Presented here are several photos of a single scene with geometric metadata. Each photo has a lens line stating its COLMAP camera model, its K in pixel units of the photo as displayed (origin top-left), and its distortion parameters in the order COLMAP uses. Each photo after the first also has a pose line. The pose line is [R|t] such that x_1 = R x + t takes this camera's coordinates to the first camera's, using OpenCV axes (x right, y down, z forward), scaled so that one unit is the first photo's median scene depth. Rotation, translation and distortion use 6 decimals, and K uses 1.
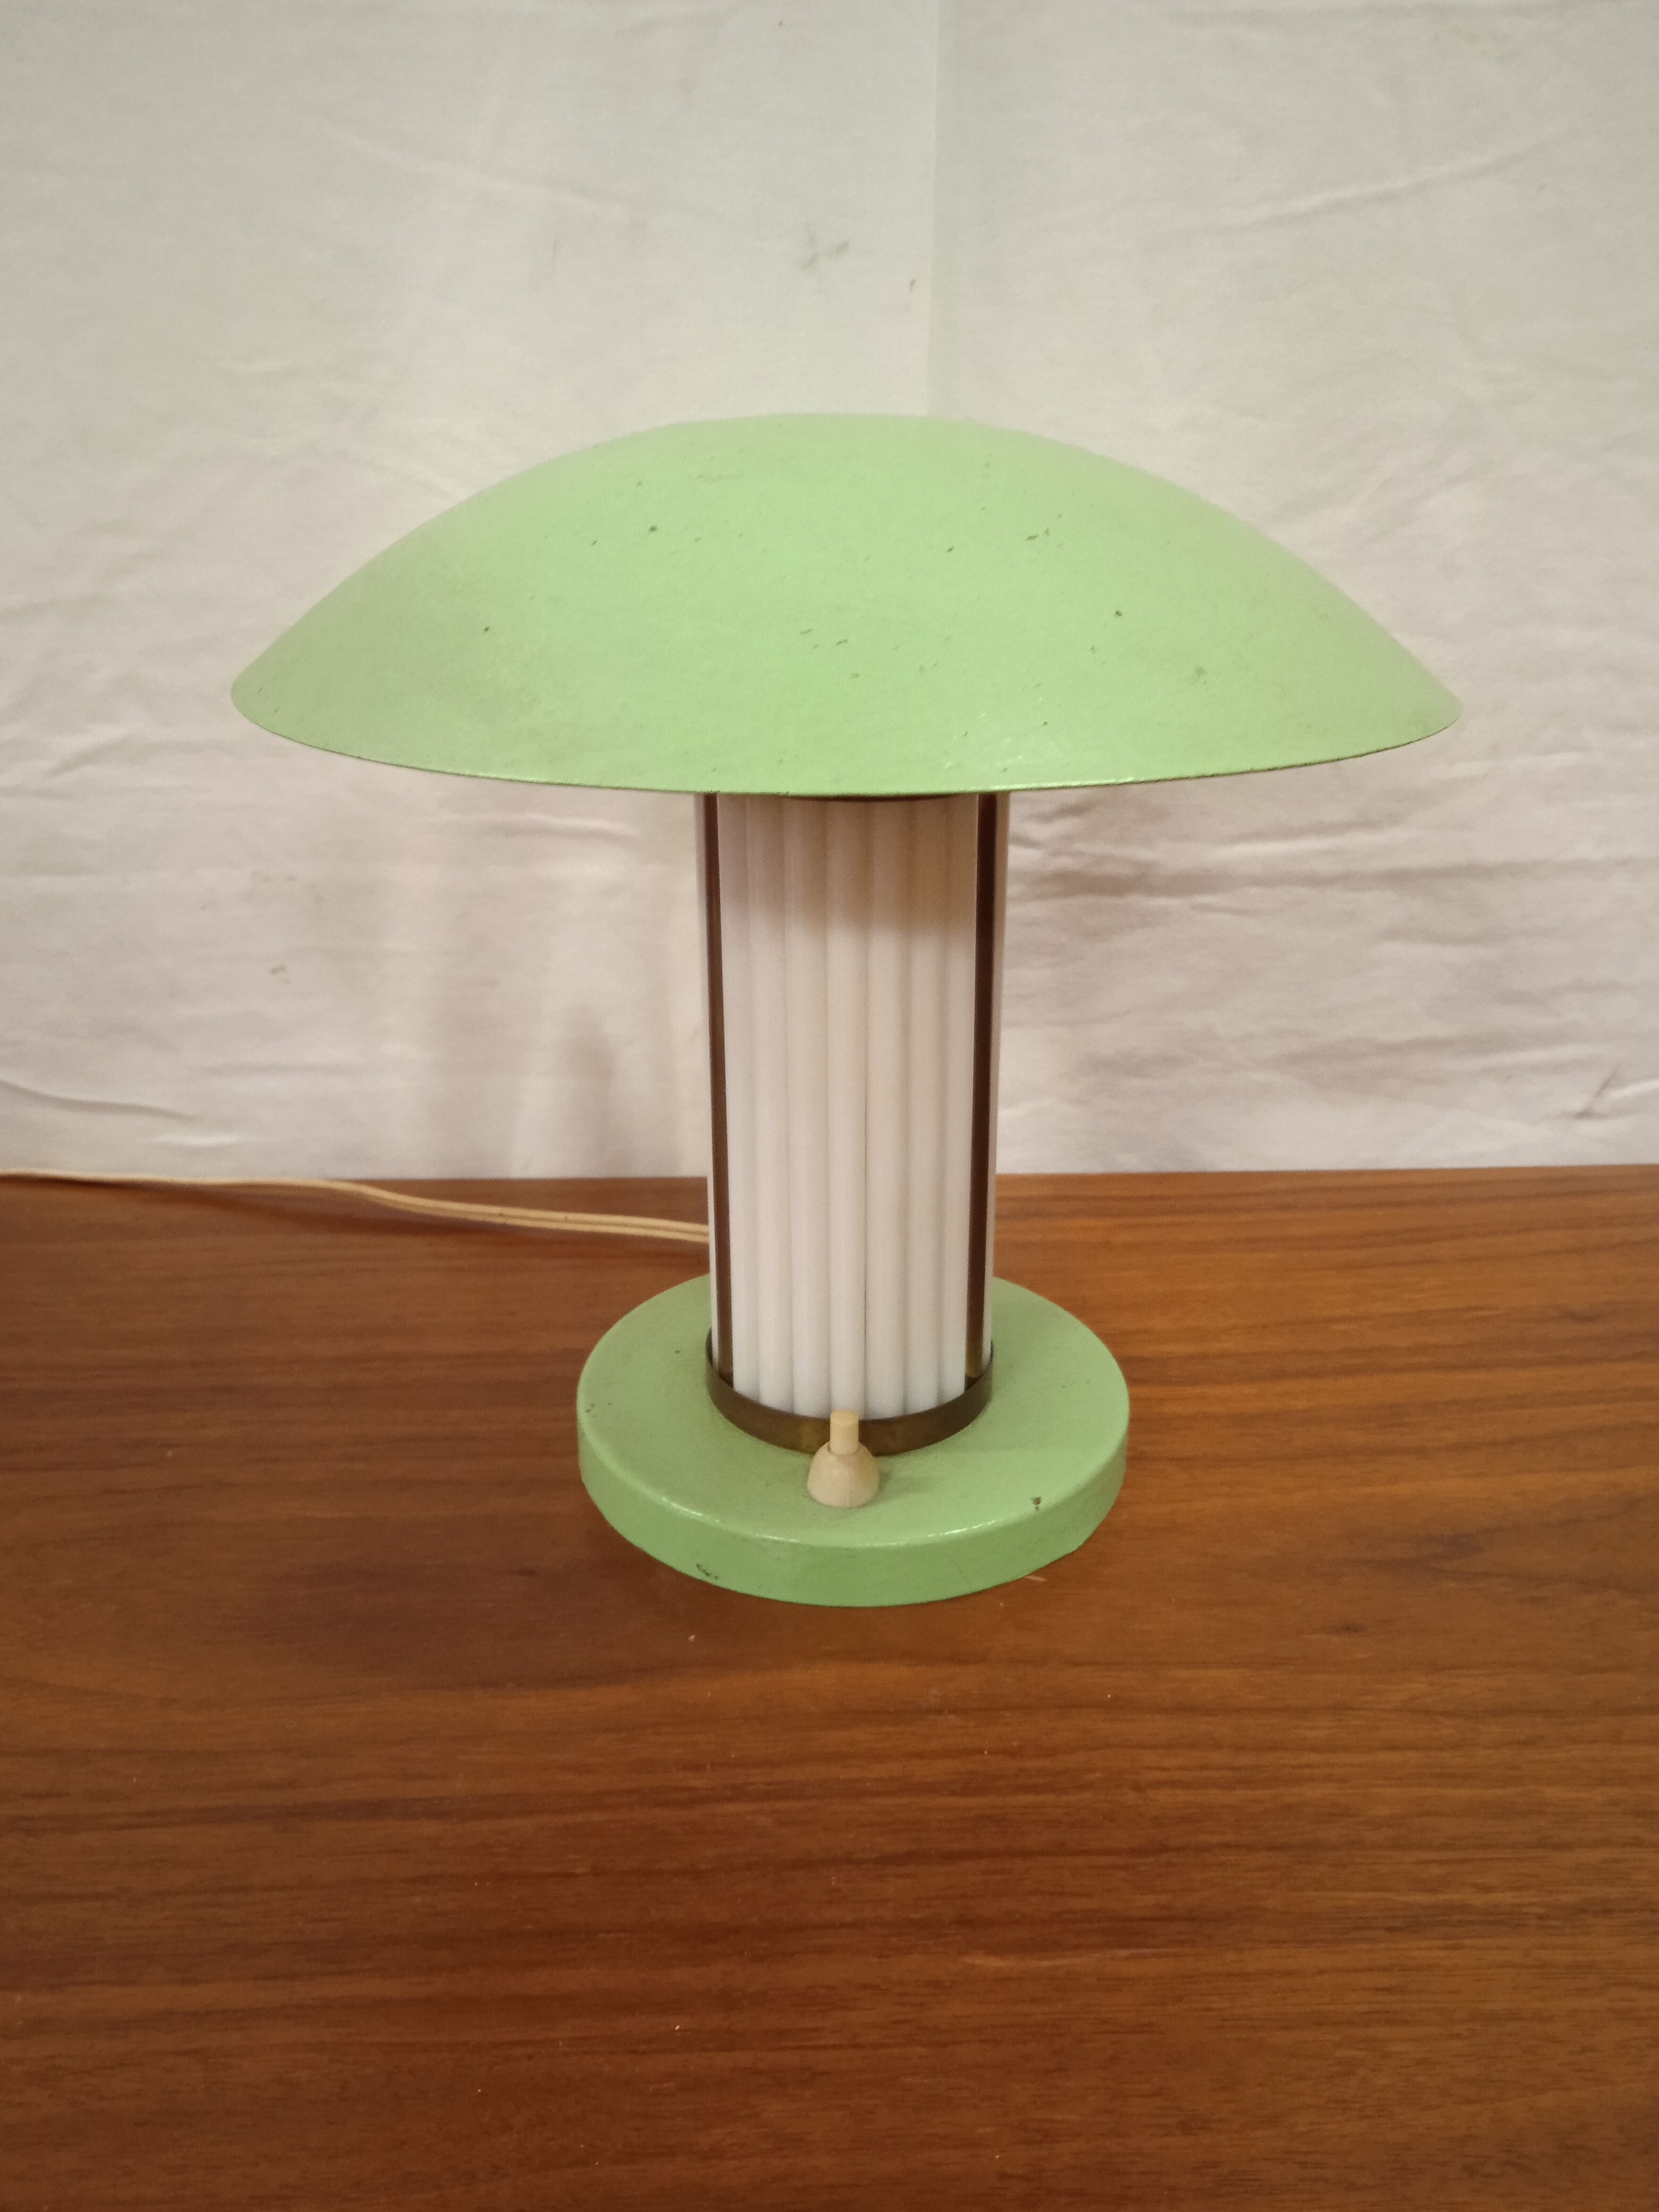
lens RADIAL K [[1835.6, 0, 870.4], [0, 1835.6, 1111.3], [0, 0, 1]] dist [0.016039, -0.013992]
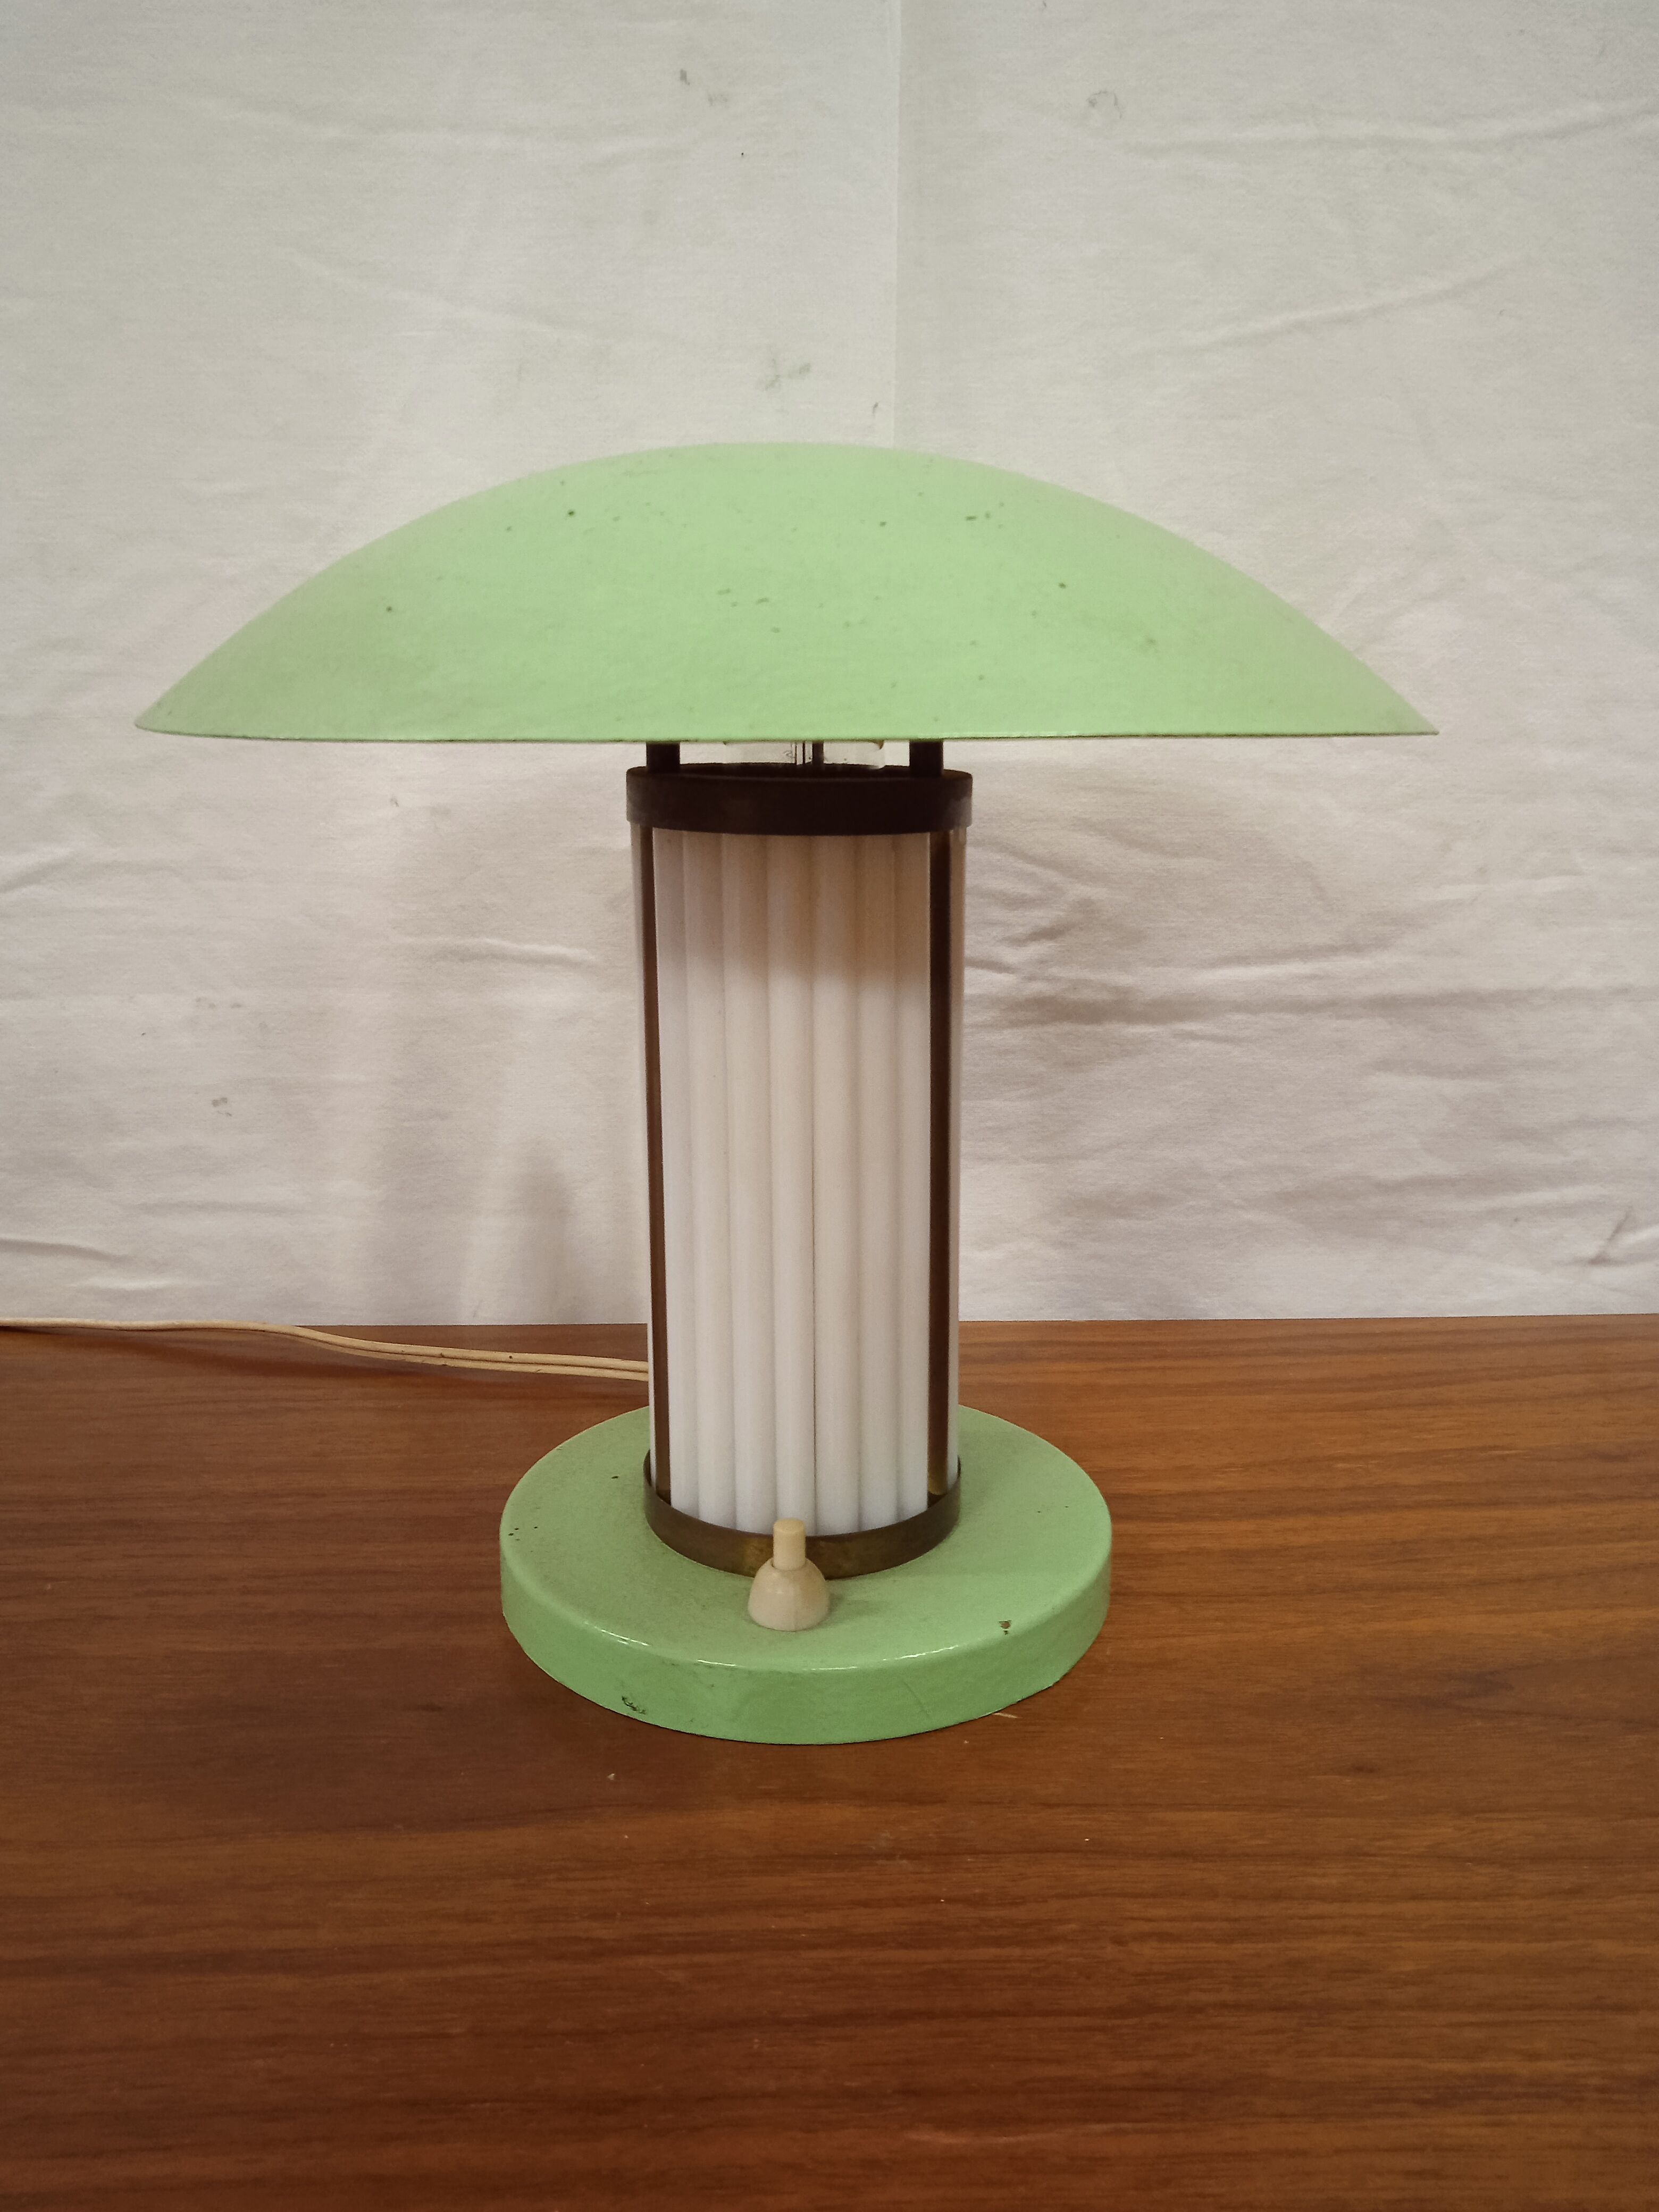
lens RADIAL K [[1835.6, 0, 862.0], [0, 1835.6, 1104.3], [0, 0, 1]] dist [0.016039, -0.013992]
pose [[0.999958, -0.002443, -0.008822, 0.031499], [0.001108, 0.988933, -0.148362, 0.100681], [0.009086, 0.148346, 0.988894, 0.087629]]
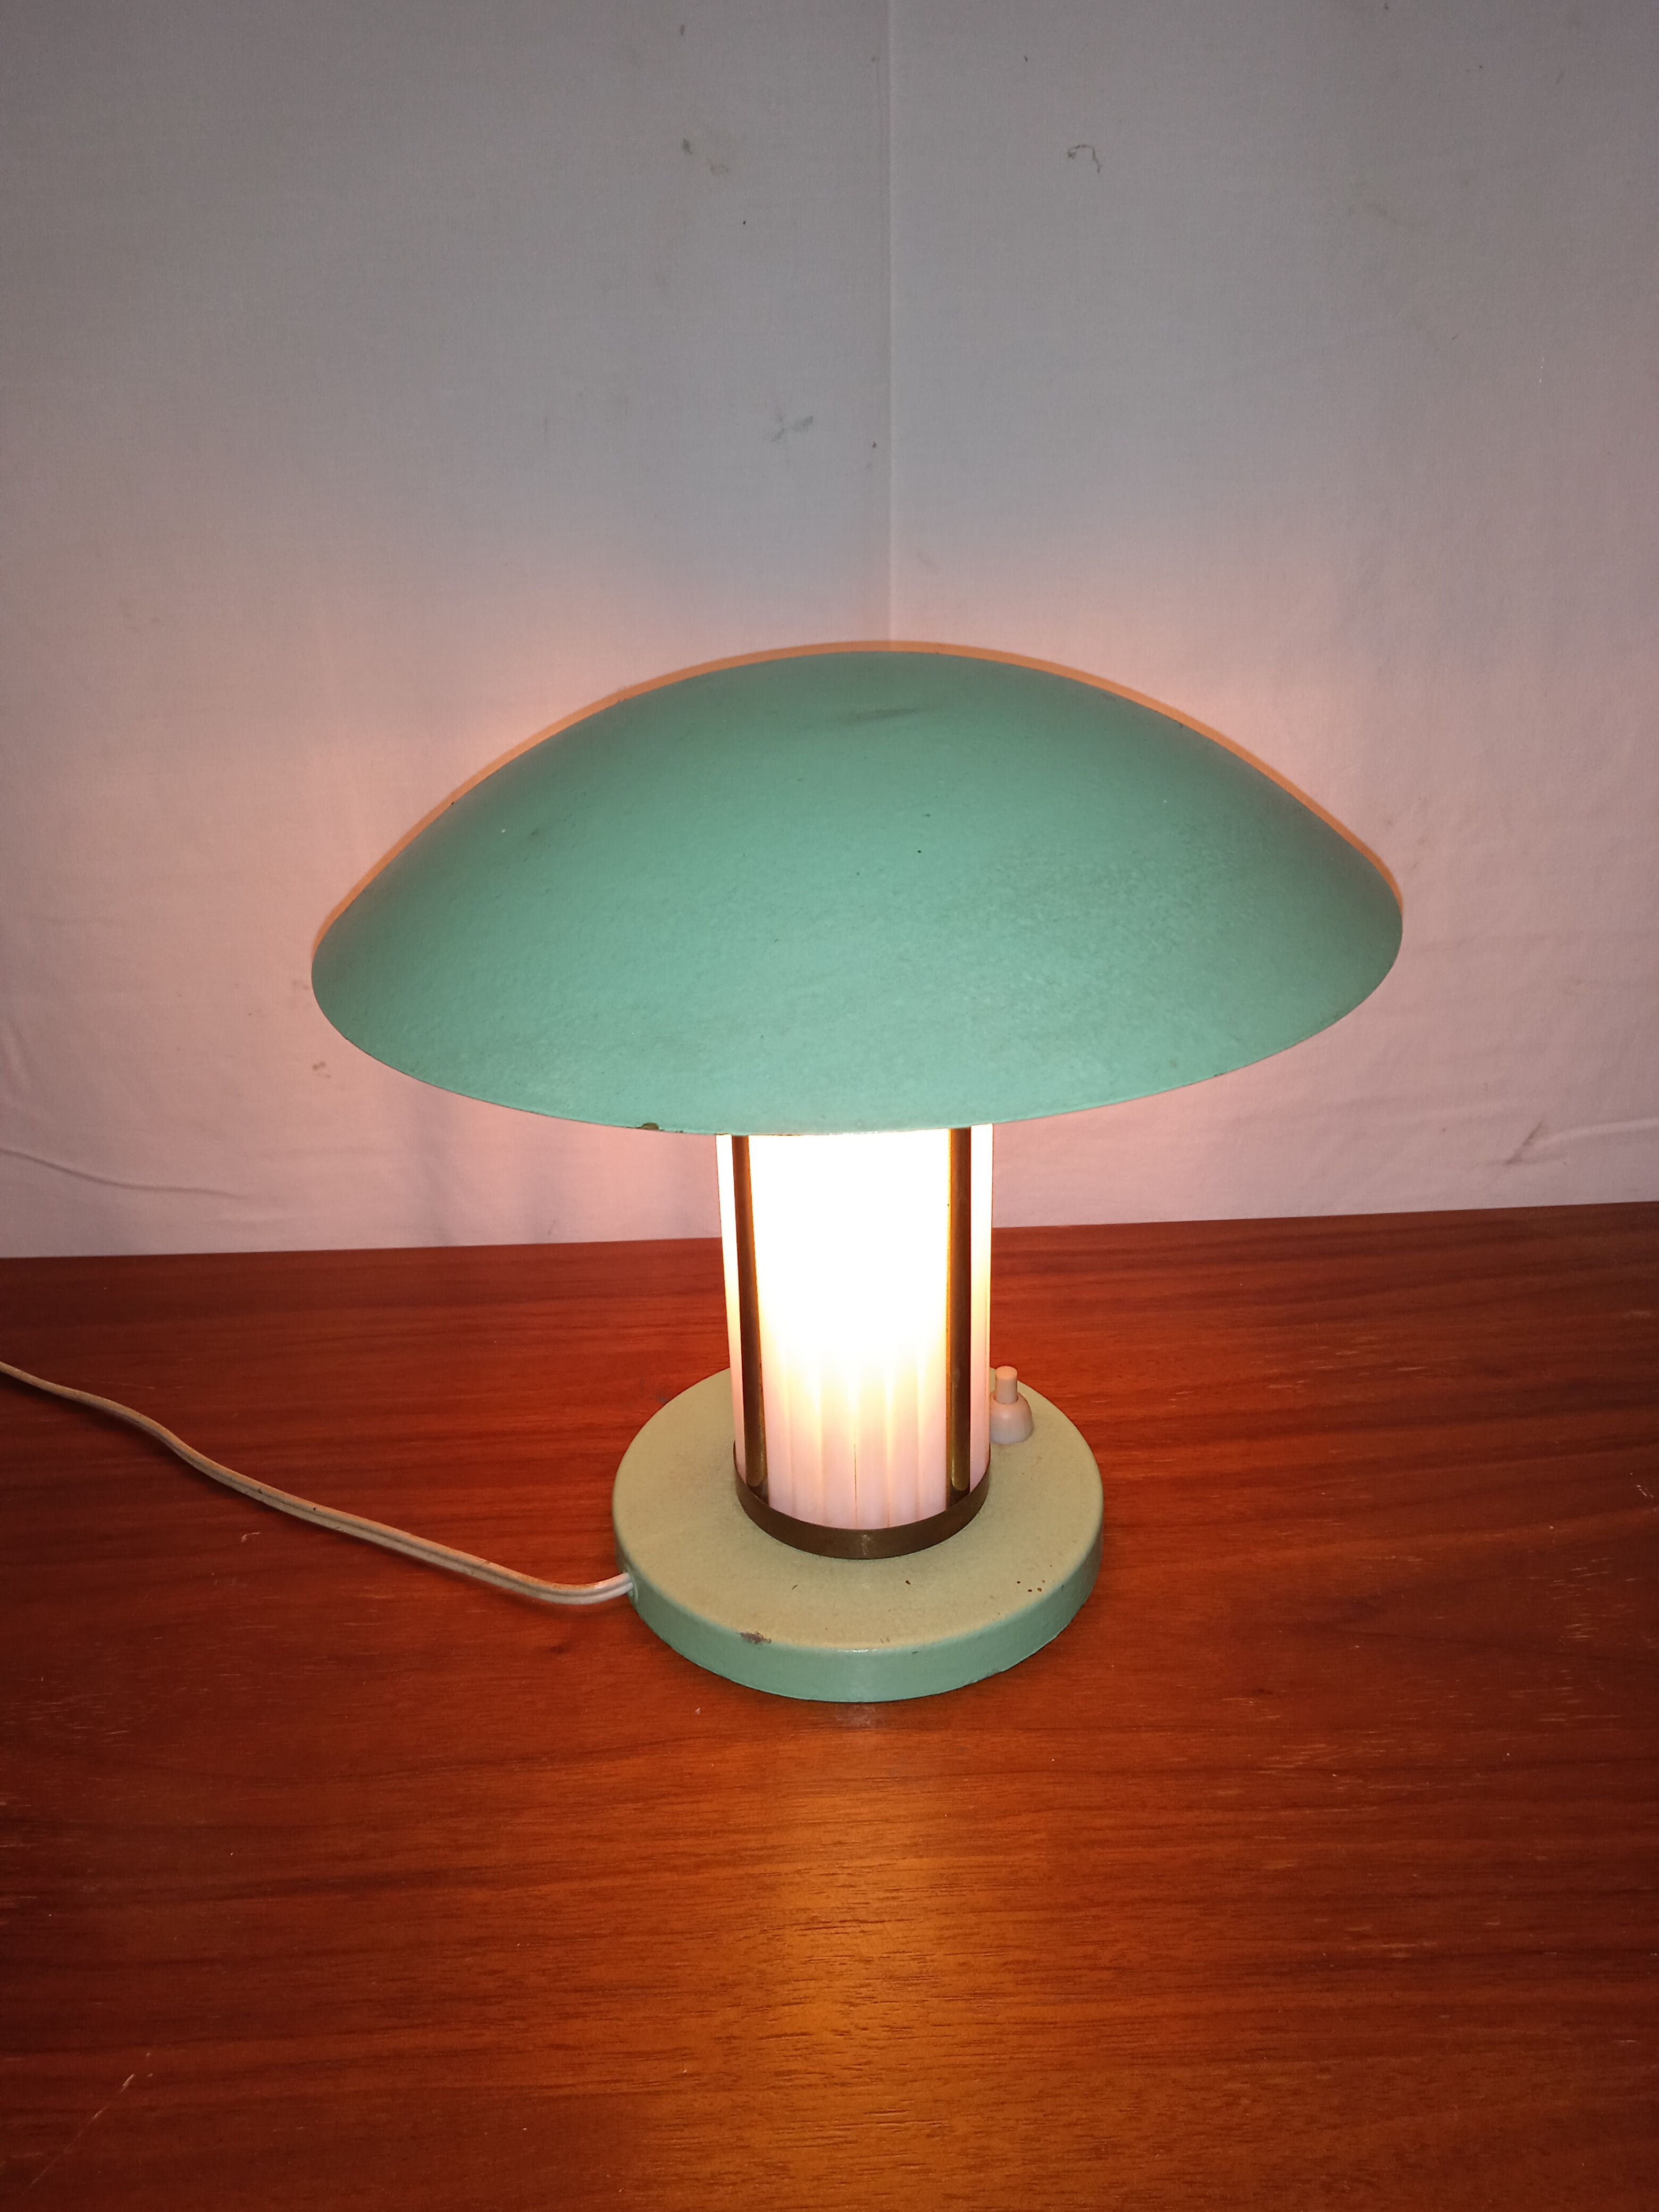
lens RADIAL K [[1835.6, 0, 864.7], [0, 1835.6, 1088.6], [0, 0, 1]] dist [0.016039, -0.013992]
pose [[0.999616, -0.021188, -0.017837, 0.038910], [0.022027, 0.998592, 0.048260, -0.164195], [0.016789, -0.048635, 0.998676, -0.147381]]
